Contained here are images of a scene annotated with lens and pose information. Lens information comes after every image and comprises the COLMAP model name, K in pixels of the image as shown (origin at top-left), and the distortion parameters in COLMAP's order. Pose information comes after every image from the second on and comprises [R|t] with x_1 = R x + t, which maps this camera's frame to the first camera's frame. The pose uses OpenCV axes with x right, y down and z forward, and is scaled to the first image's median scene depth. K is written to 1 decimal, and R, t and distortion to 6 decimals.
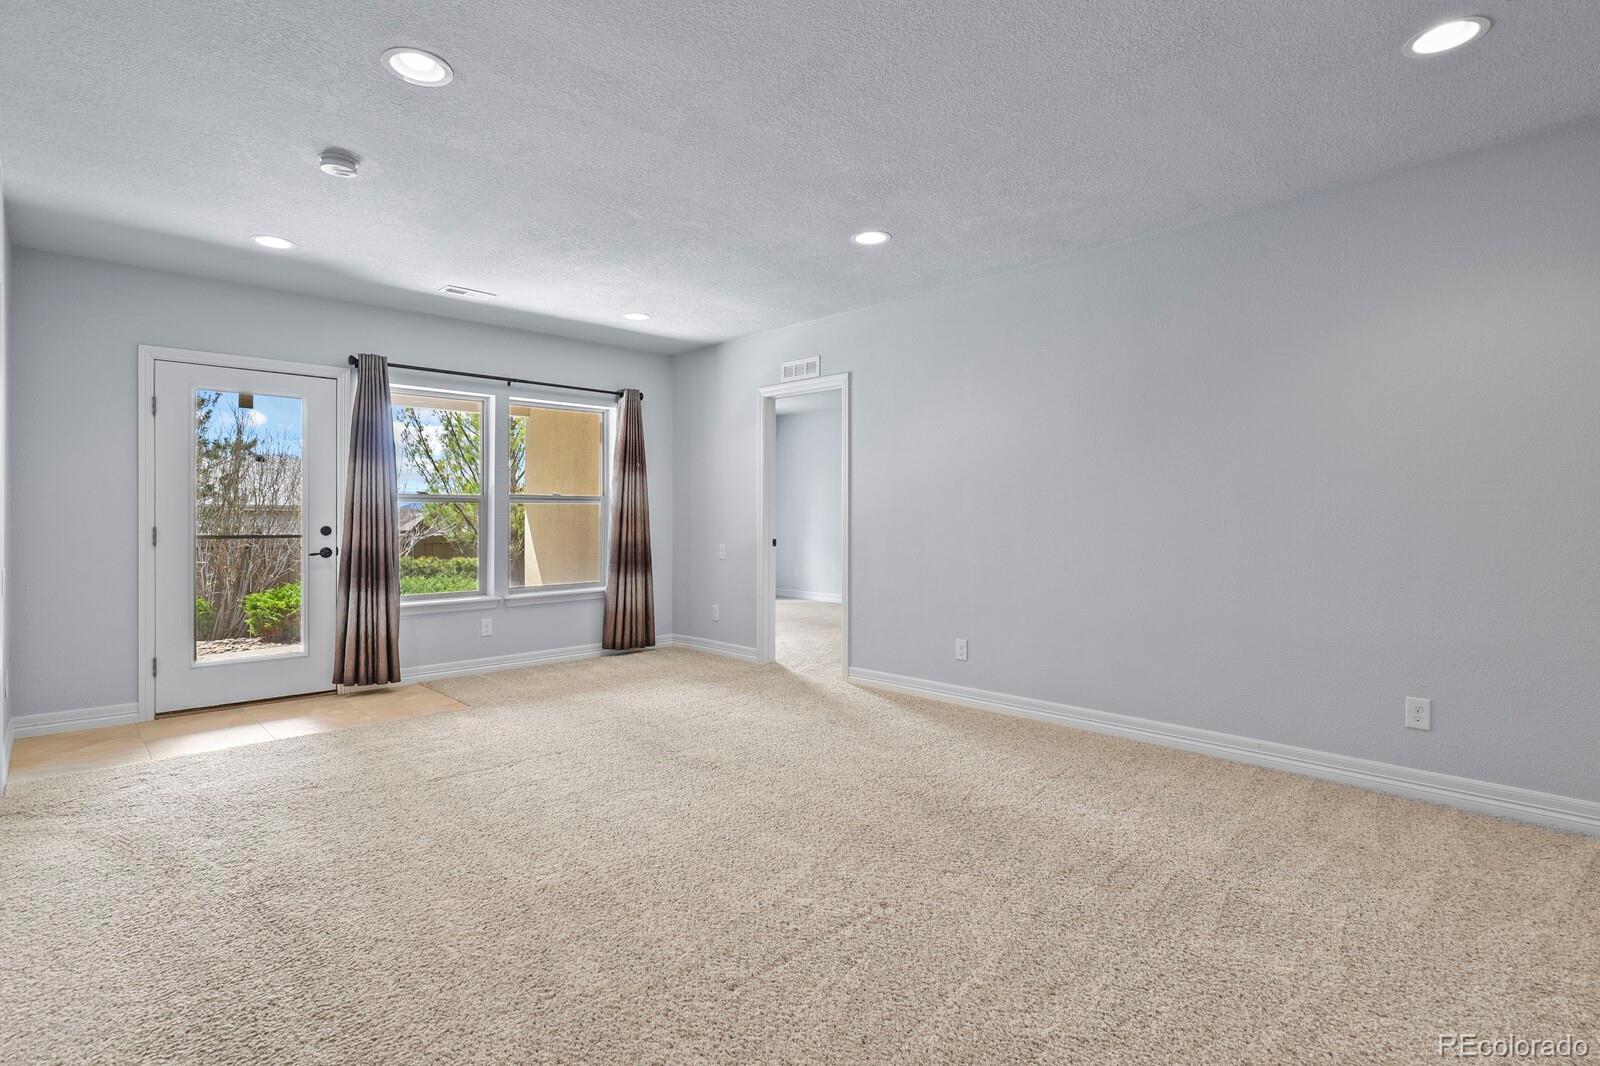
lens RADIAL K [[781.5, 0, 798.1], [0, 781.5, 522.1], [0, 0, 1]] dist [-0.000324, -0.000367]
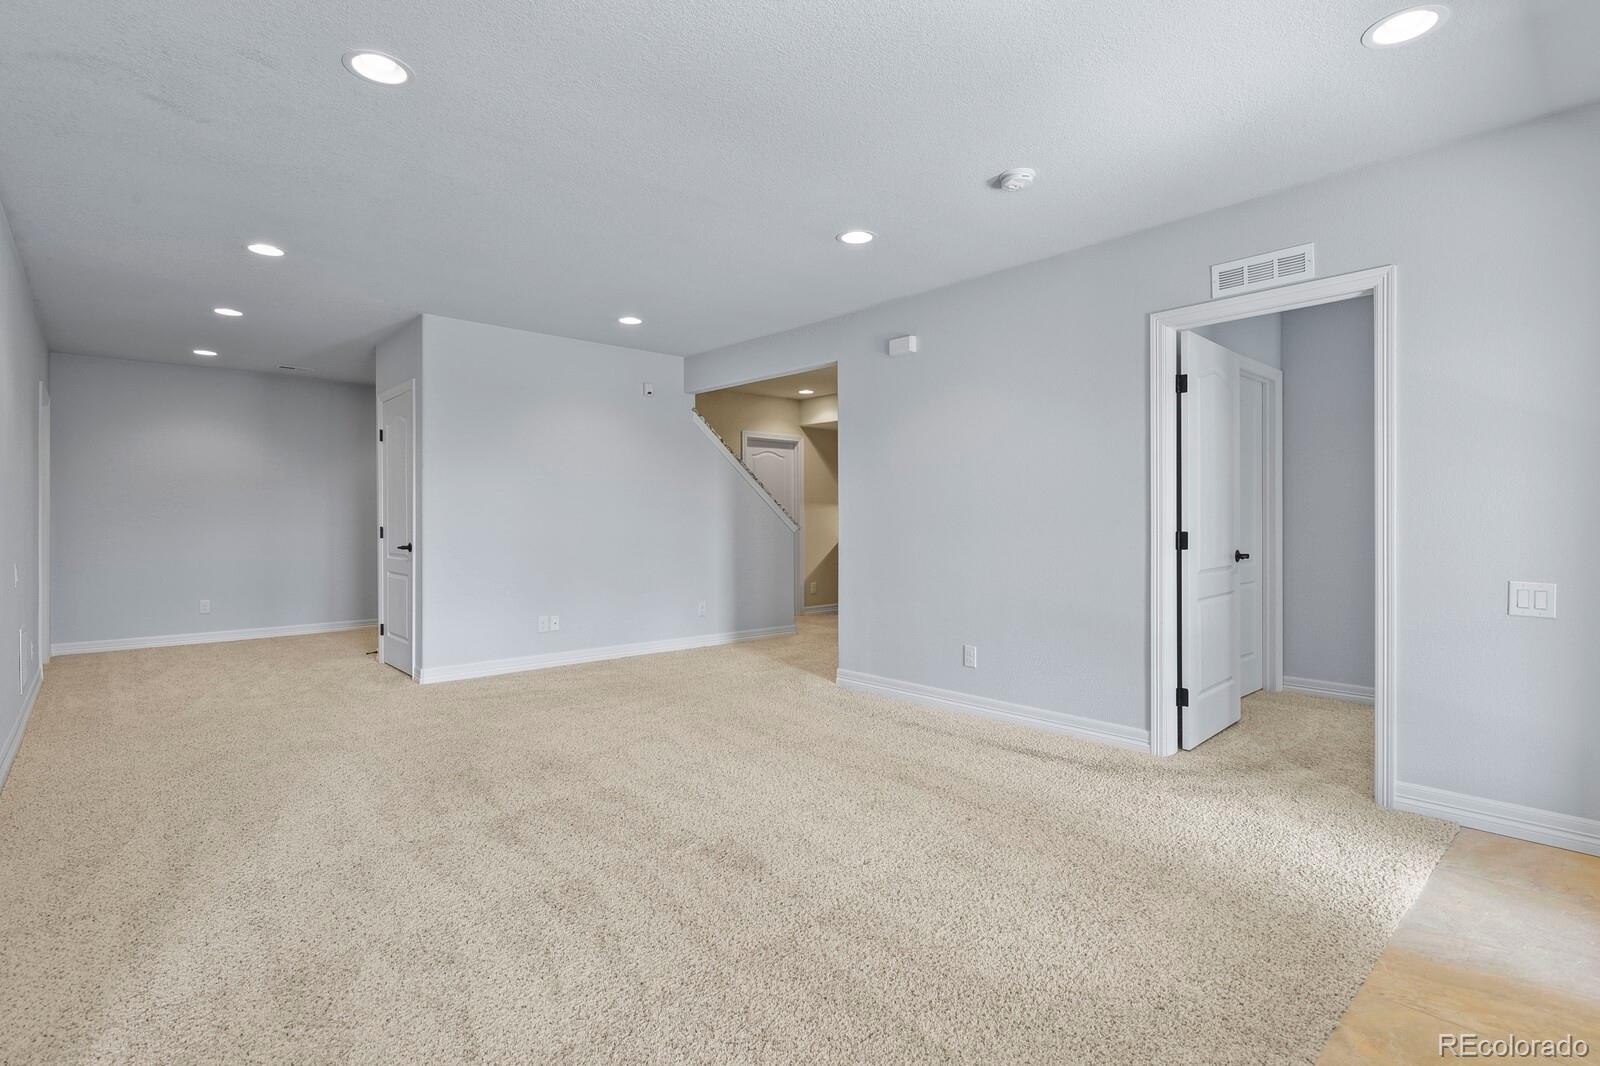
lens RADIAL K [[781.5, 0, 811.5], [0, 781.5, 525.1], [0, 0, 1]] dist [-0.000324, -0.000367]
pose [[-0.999507, -0.000983, 0.031372, -0.192473], [-0.000568, 0.999912, 0.013258, -0.003789], [-0.031382, 0.013234, -0.999420, 1.121950]]
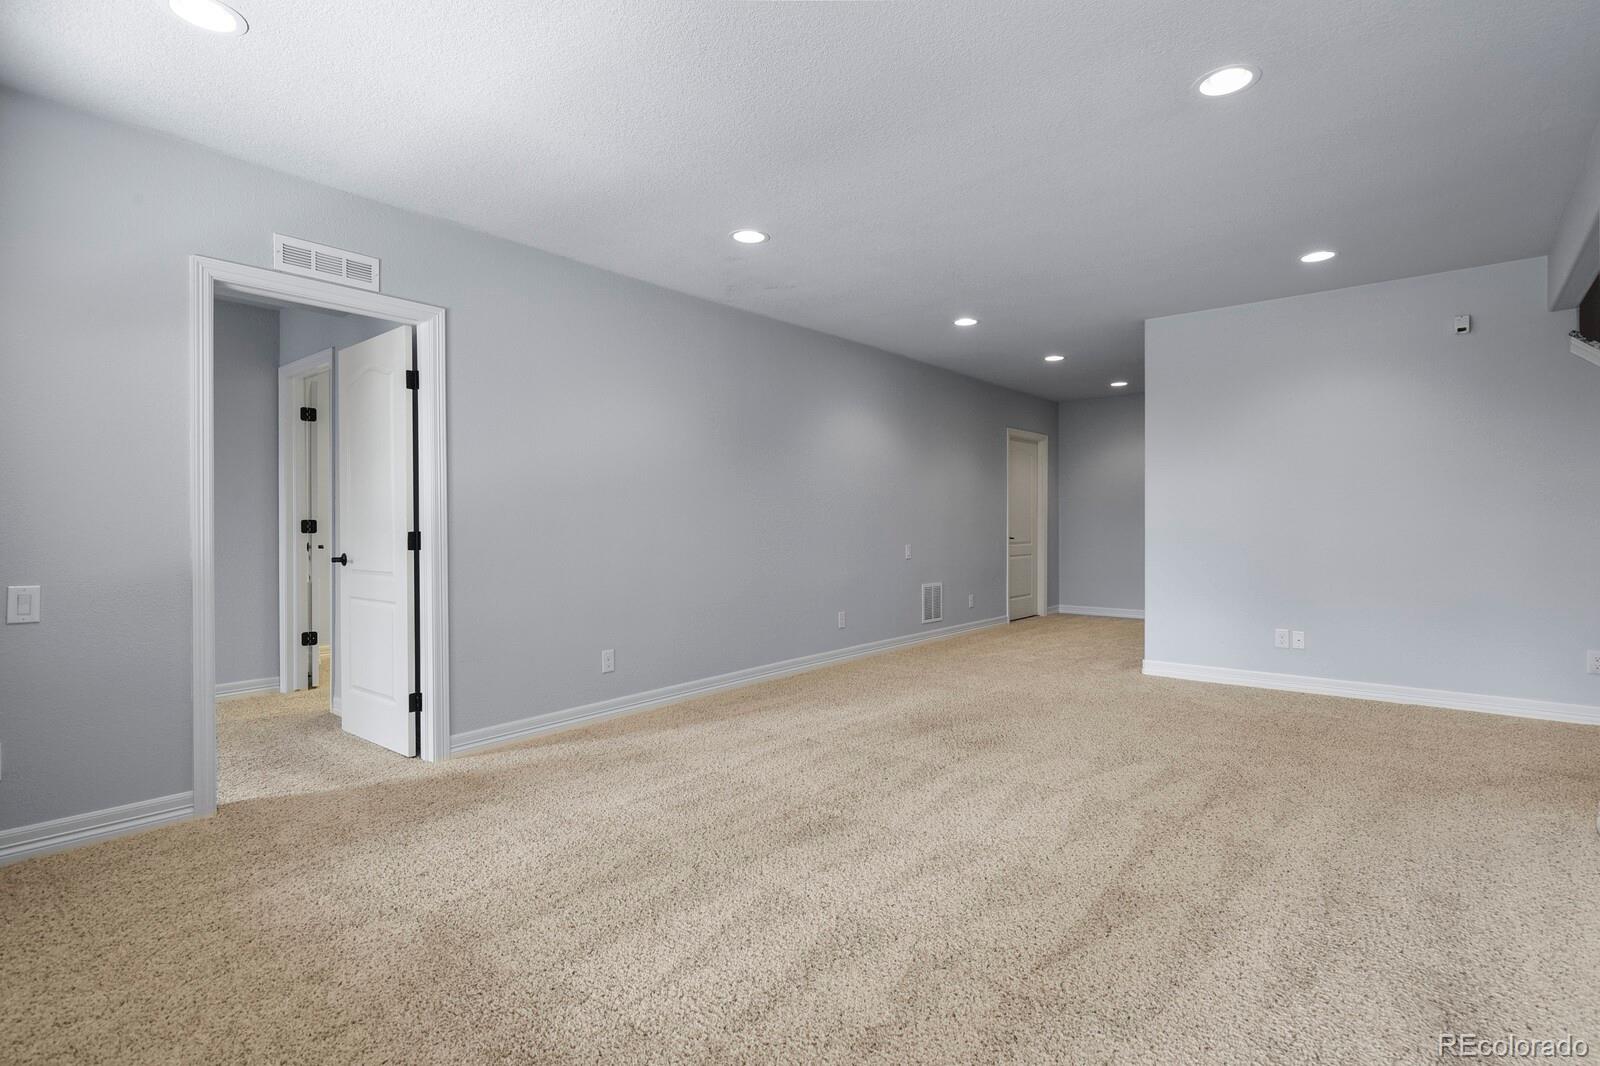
lens RADIAL K [[781.5, 0, 807.2], [0, 781.5, 525.3], [0, 0, 1]] dist [-0.000324, -0.000367]
pose [[-0.103560, -0.003531, 0.994617, -0.624936], [0.015398, 0.999868, 0.005153, 0.000710], [-0.994504, 0.015849, -0.103492, 0.727506]]
